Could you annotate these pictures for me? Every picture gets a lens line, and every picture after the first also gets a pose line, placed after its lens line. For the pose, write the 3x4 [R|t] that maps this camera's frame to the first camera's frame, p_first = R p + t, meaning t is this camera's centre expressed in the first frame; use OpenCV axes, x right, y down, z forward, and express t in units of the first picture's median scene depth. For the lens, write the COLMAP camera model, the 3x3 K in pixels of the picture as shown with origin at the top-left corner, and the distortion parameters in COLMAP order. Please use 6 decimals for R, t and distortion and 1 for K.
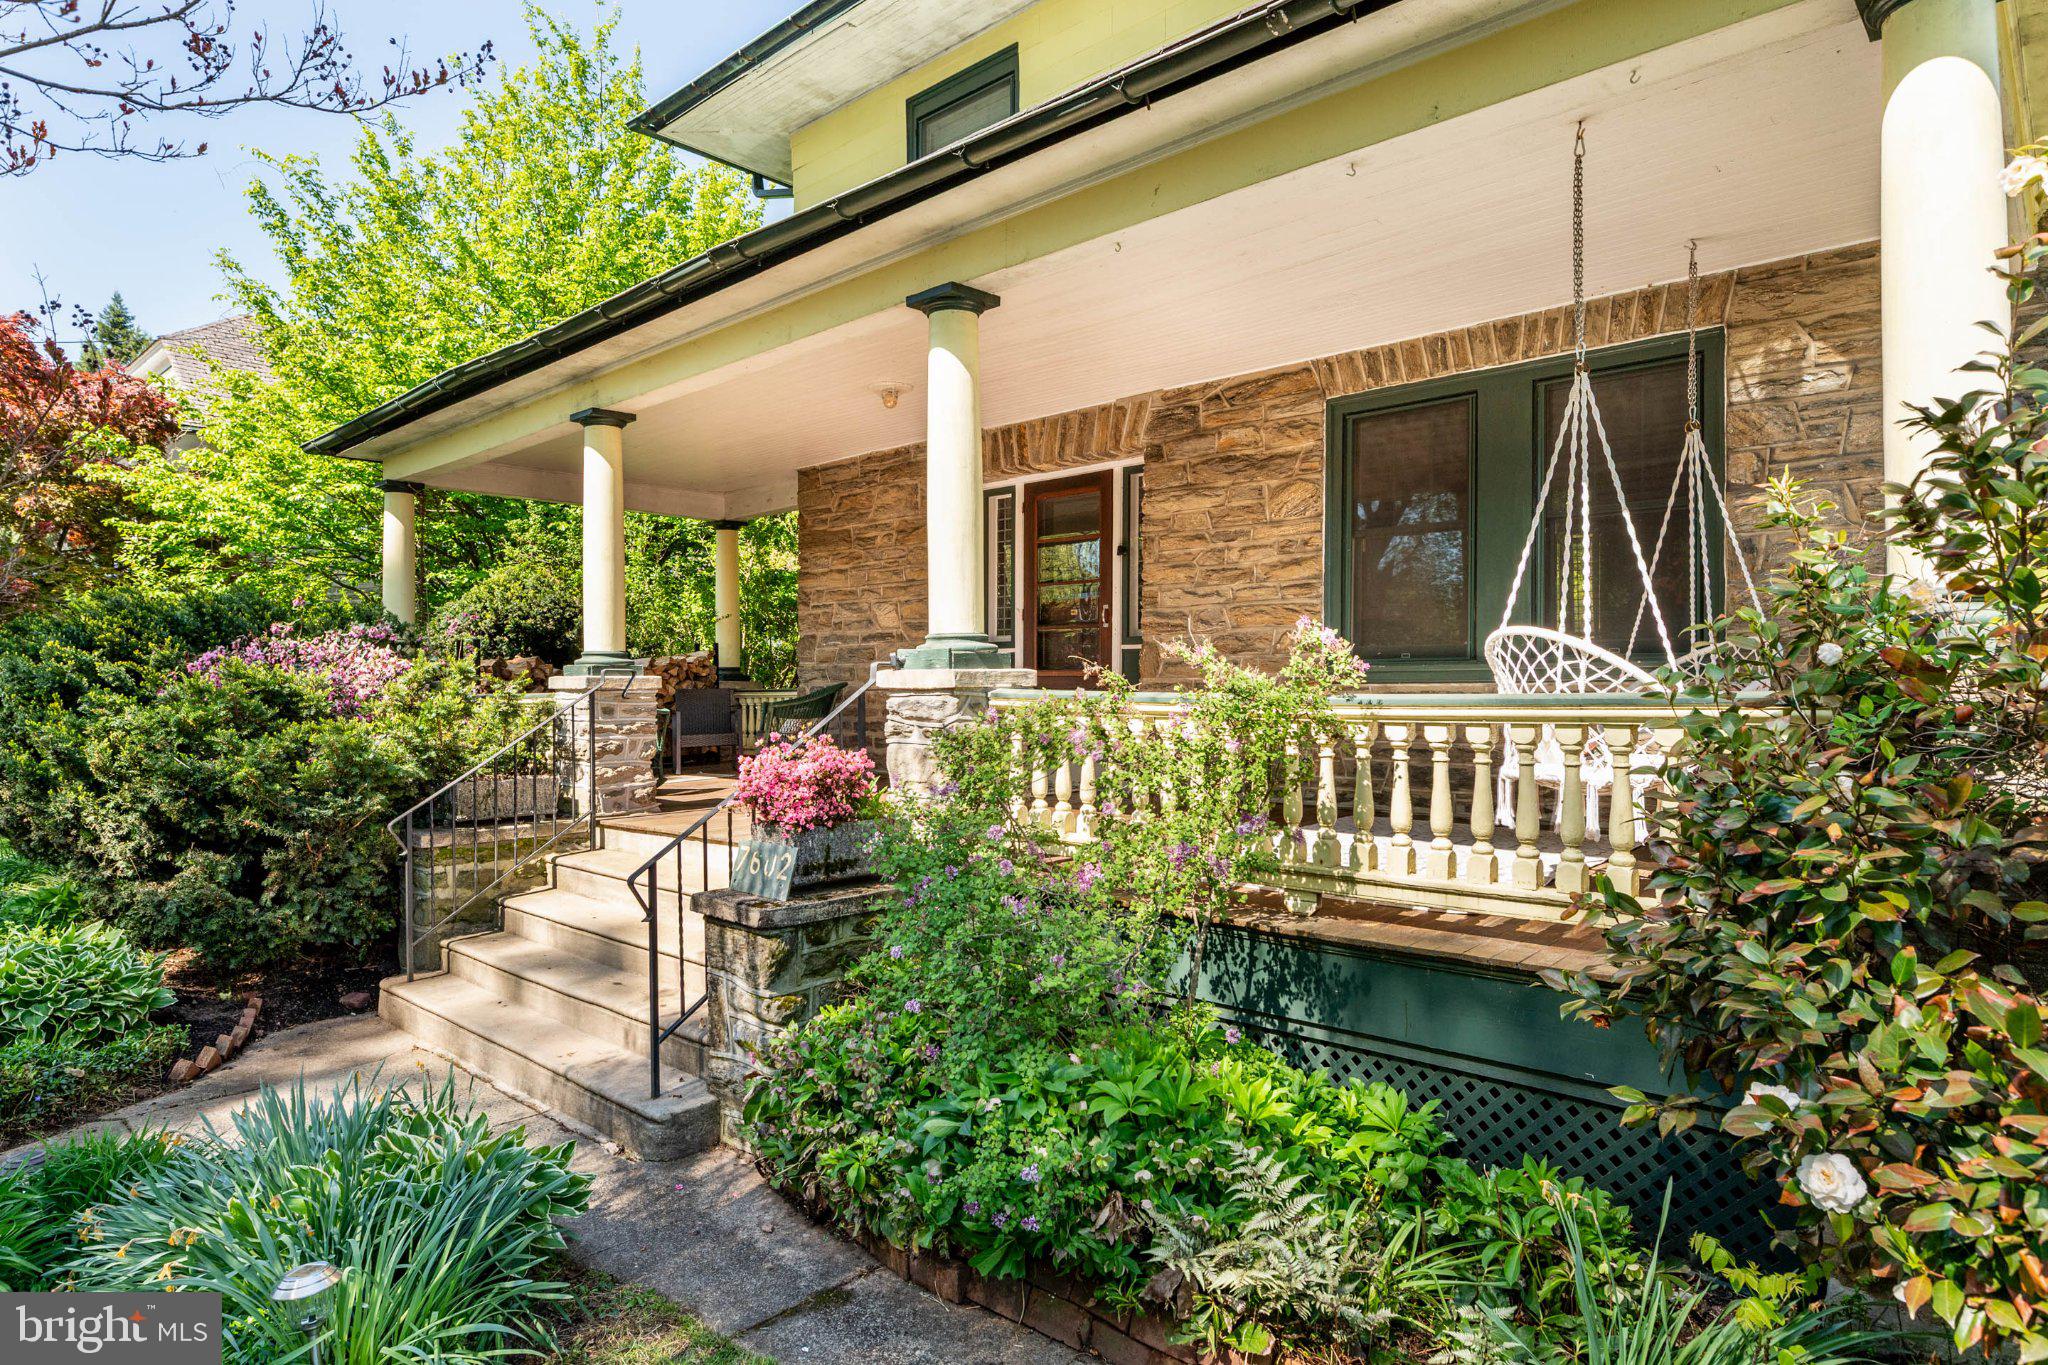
lens RADIAL K [[1185.0, 0, 1024.0], [0, 1185.0, 682.5], [0, 0, 1]] dist [-0.006421, -0.000586]
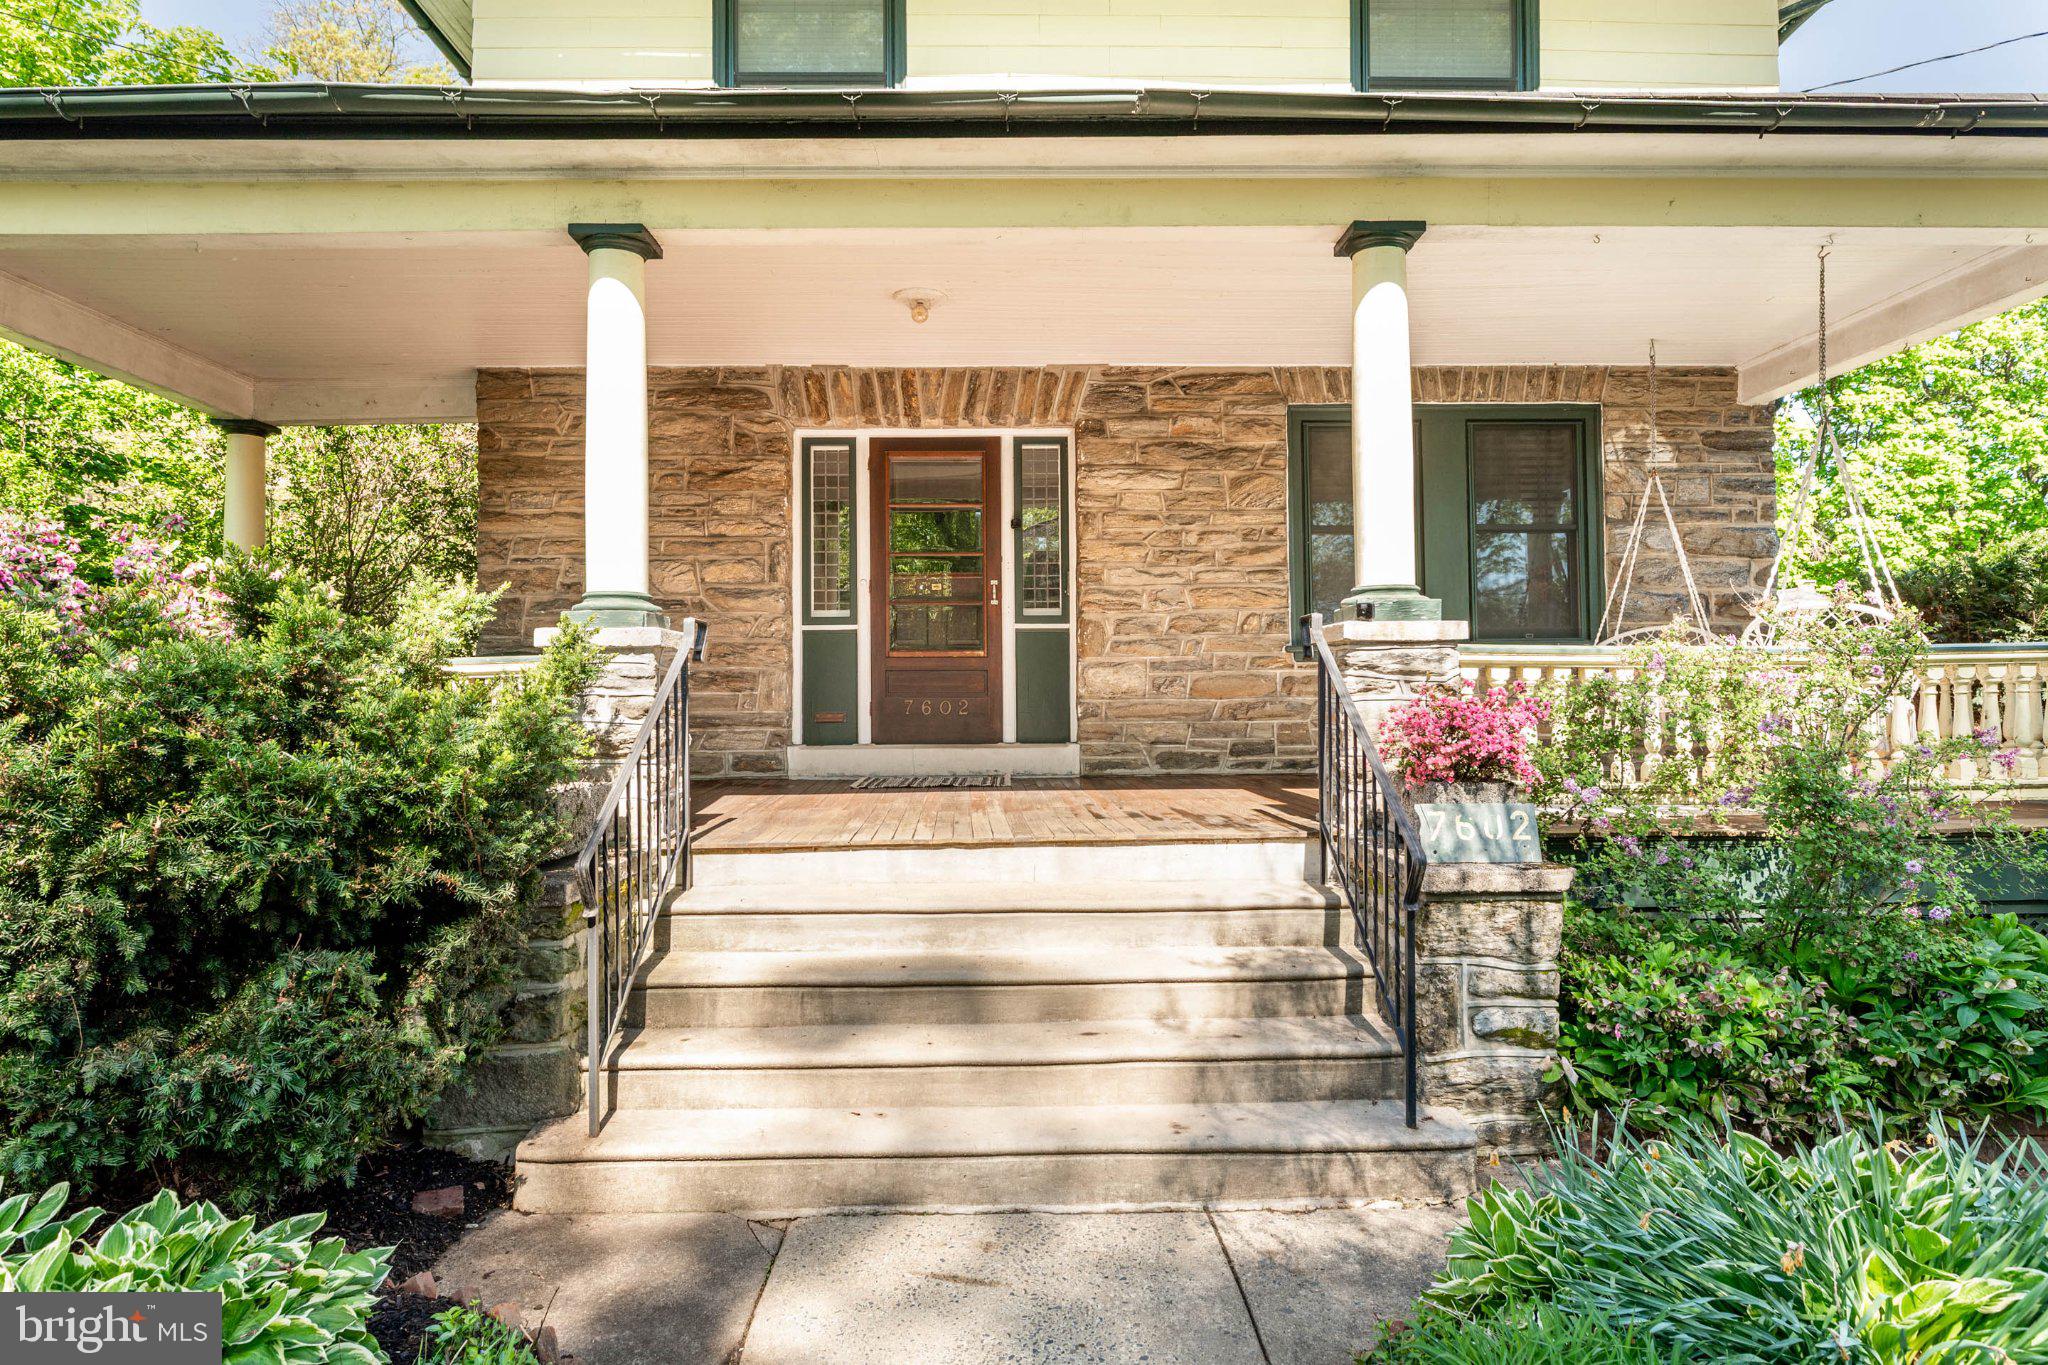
lens RADIAL K [[1185.0, 0, 1024.0], [0, 1185.0, 682.5], [0, 0, 1]] dist [-0.006421, -0.000586]
pose [[0.710145, 0.008841, 0.704000, -0.657569], [0.005117, 0.999830, -0.017719, 0.036152], [-0.704037, 0.016185, 0.709979, 0.372798]]
